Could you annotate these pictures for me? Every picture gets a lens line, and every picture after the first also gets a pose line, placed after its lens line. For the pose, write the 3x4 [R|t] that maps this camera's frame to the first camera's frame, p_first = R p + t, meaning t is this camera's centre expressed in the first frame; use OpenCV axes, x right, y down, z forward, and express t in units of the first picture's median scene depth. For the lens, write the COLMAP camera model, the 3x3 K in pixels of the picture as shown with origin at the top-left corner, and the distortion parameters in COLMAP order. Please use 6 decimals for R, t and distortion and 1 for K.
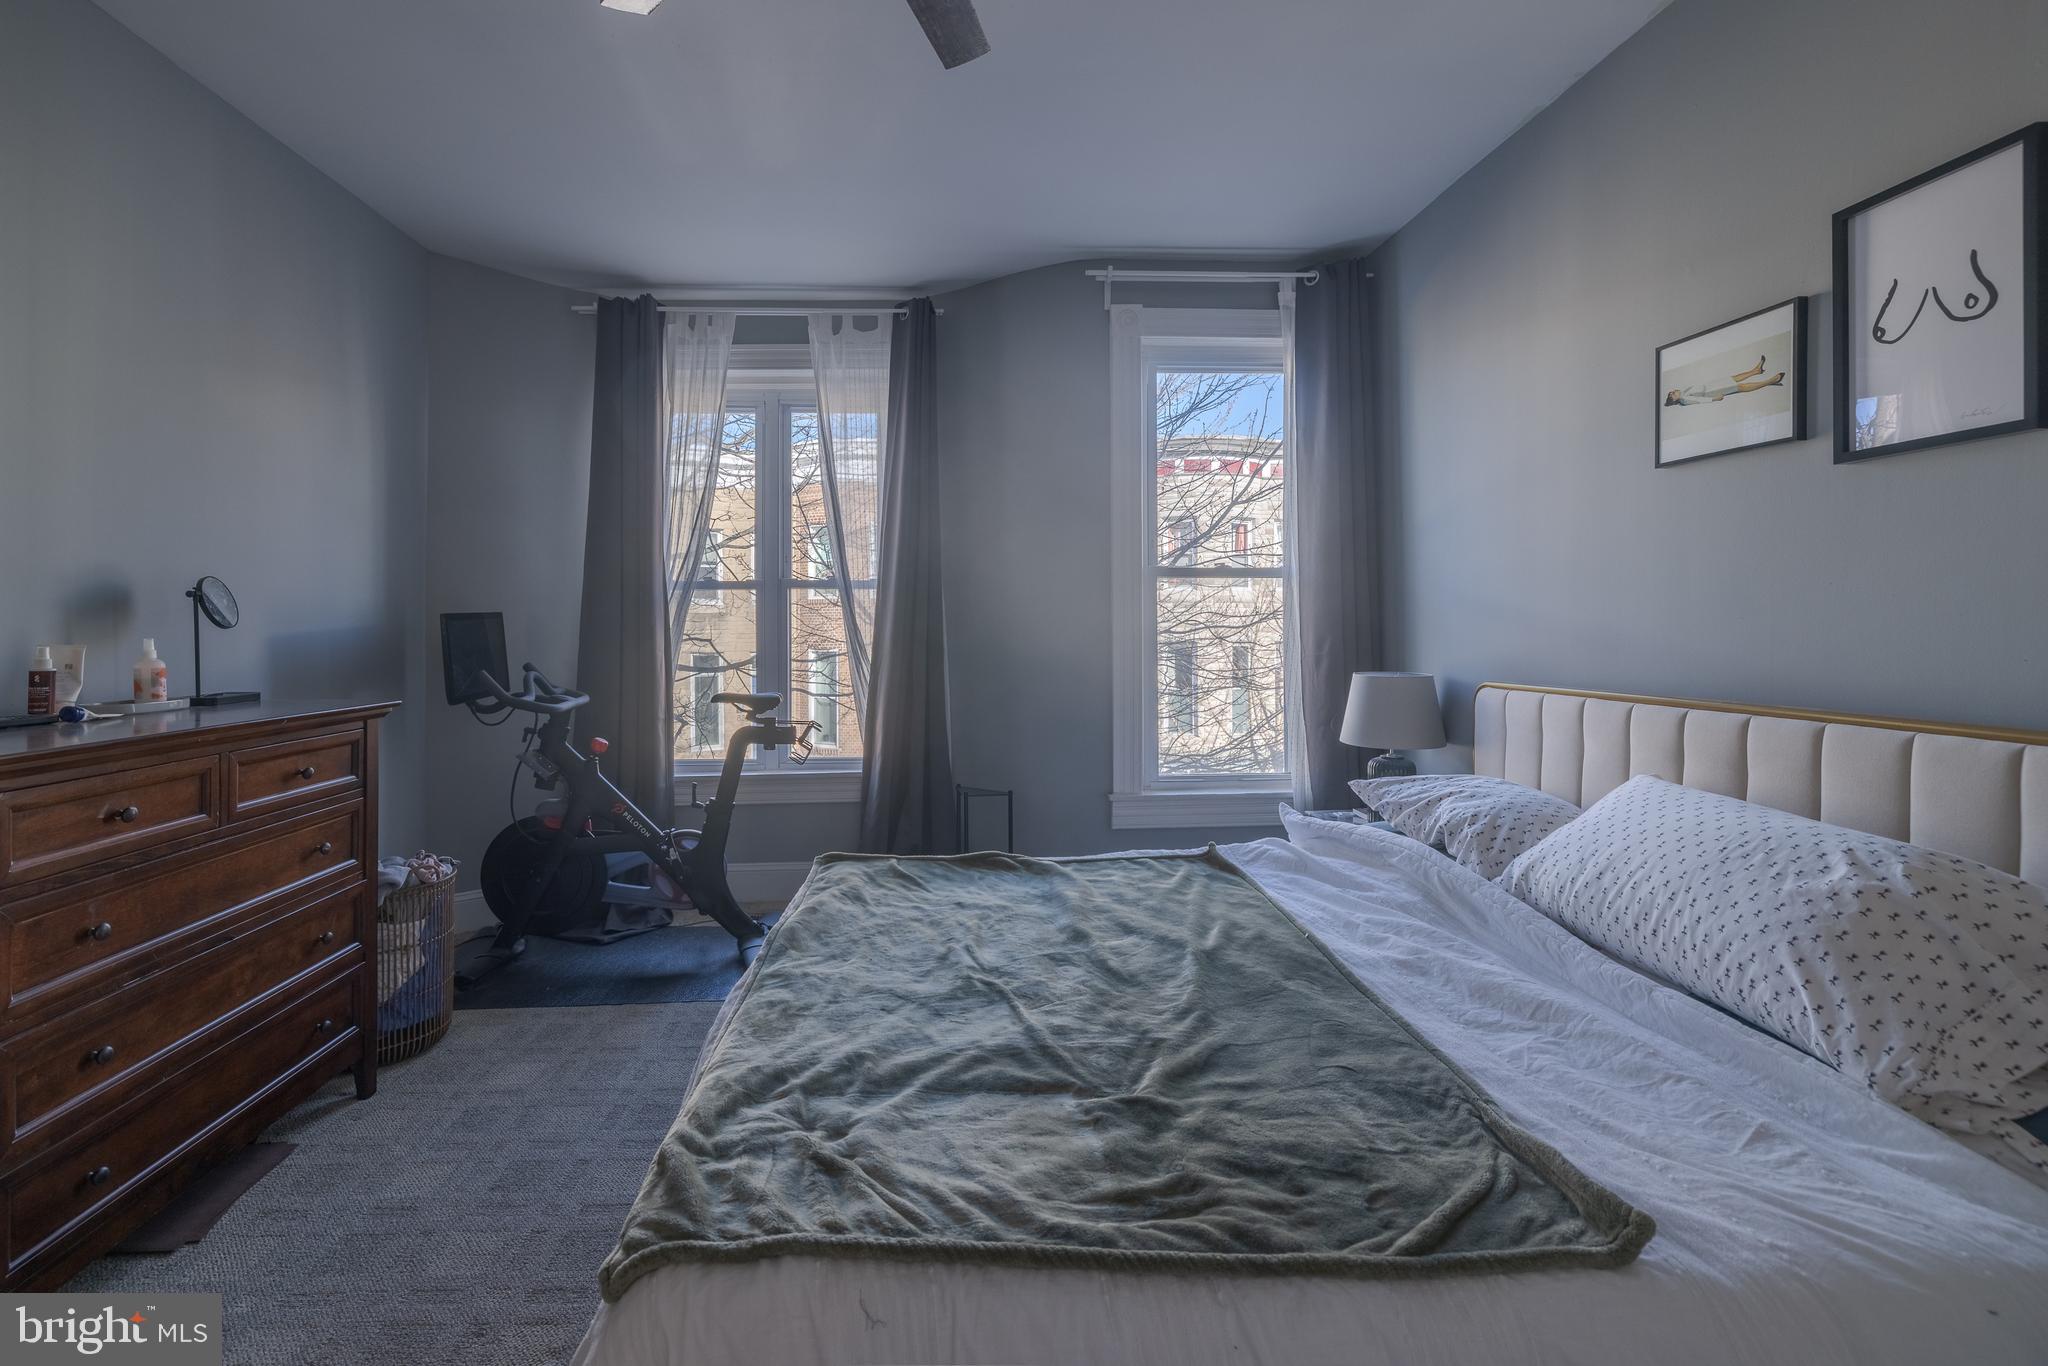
lens RADIAL K [[945.2, 0, 1018.6], [0, 945.2, 622.7], [0, 0, 1]] dist [0.003075, 0.000811]
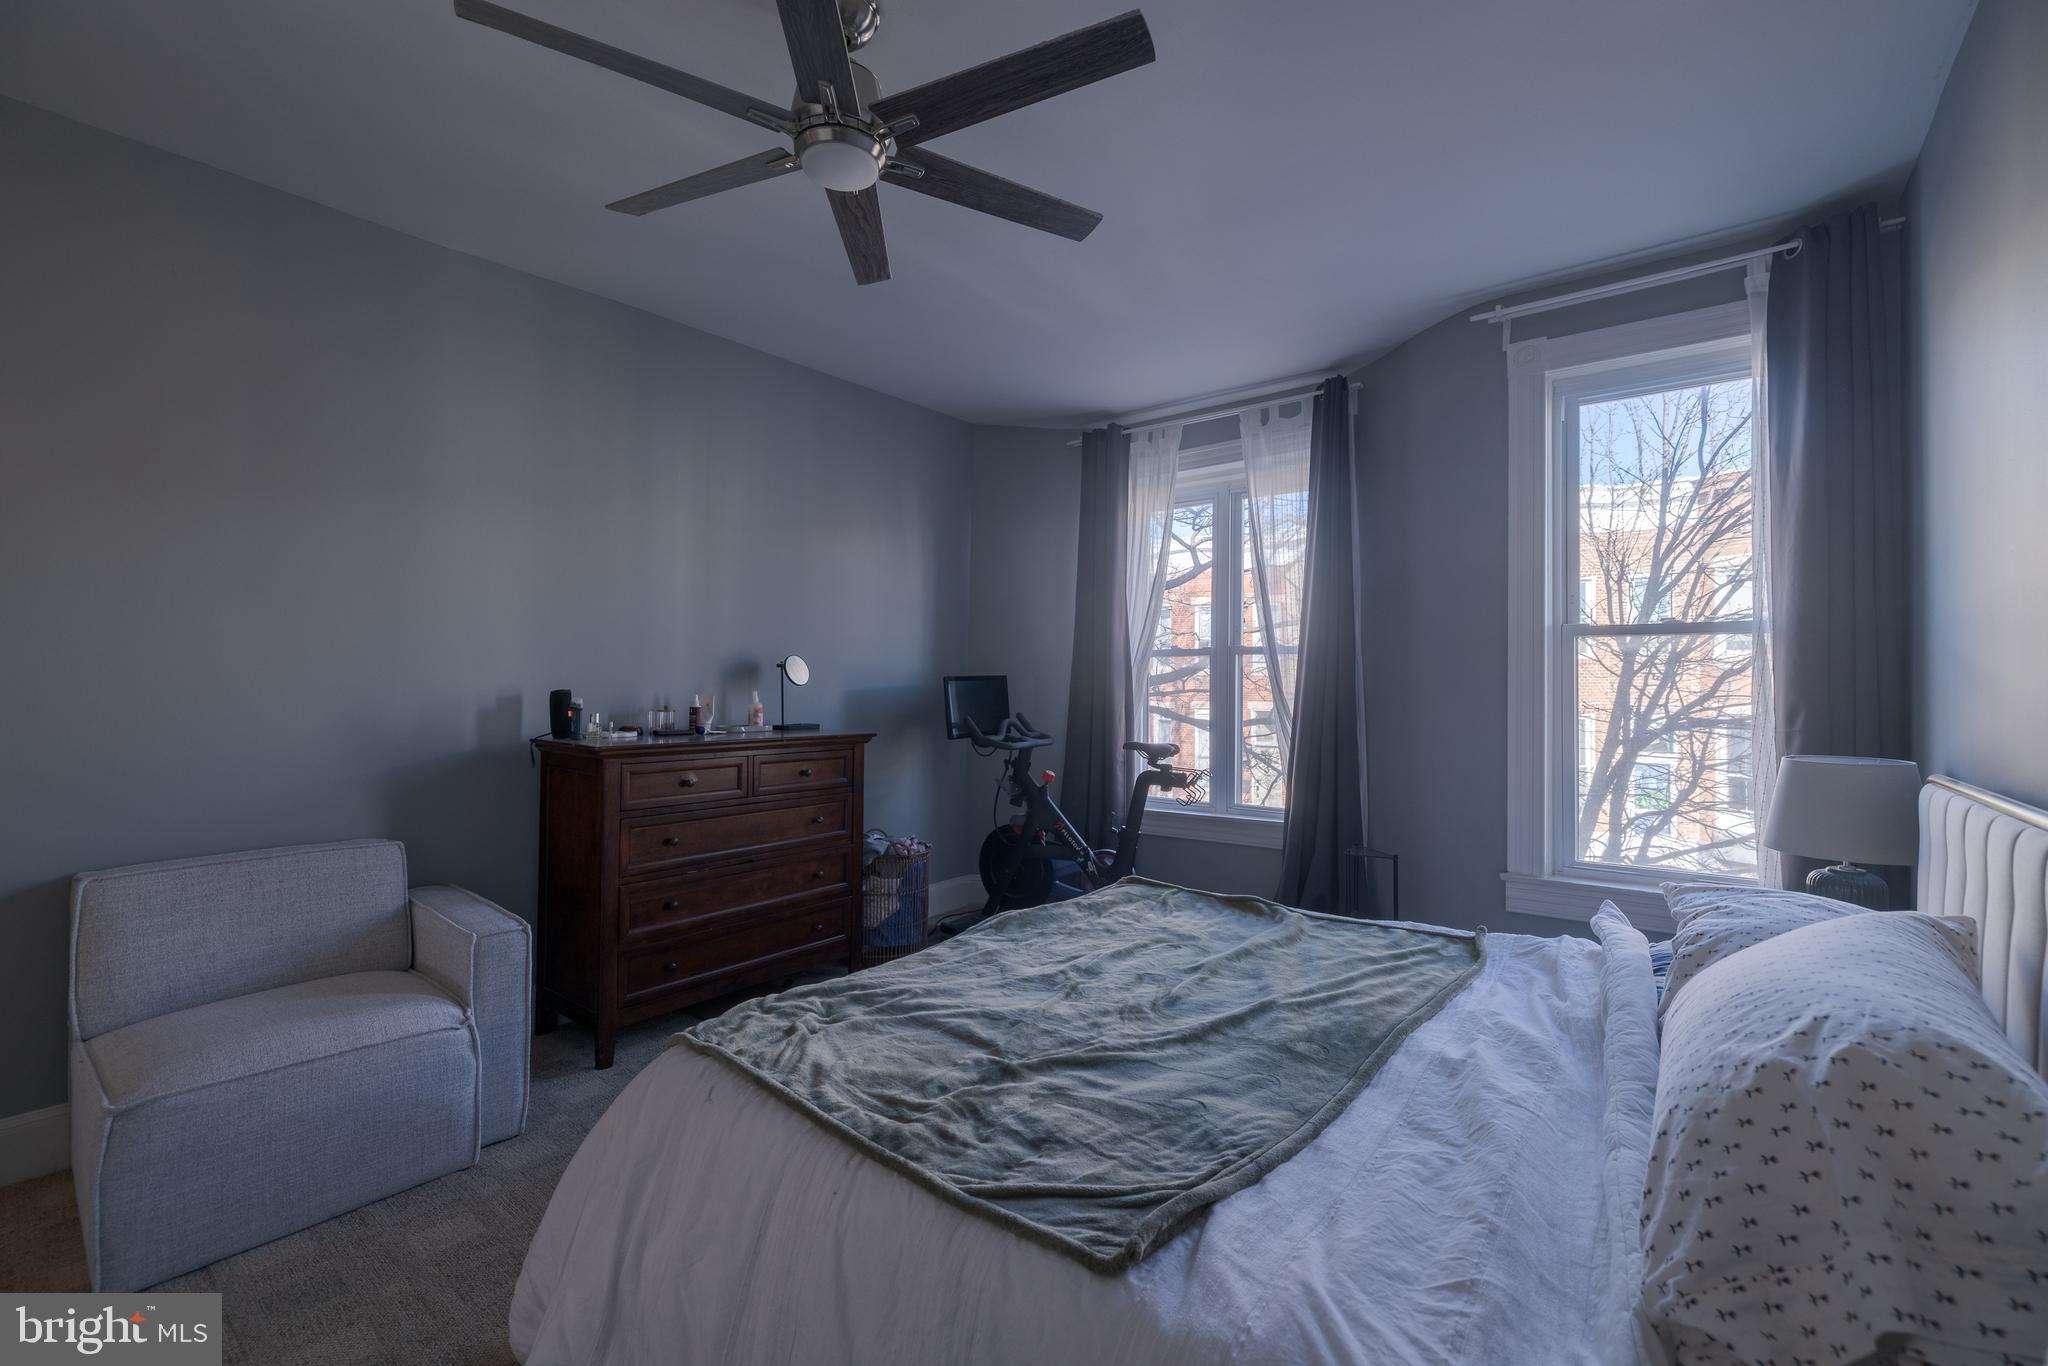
lens RADIAL K [[872.5, 0, 1013.1], [0, 872.5, 678.1], [0, 0, 1]] dist [0.002055, 0.000449]
pose [[0.762220, 0.003433, -0.647309, 0.298640], [-0.007146, 0.999970, -0.003111, -0.003483], [0.647279, 0.006998, 0.762221, 0.036719]]
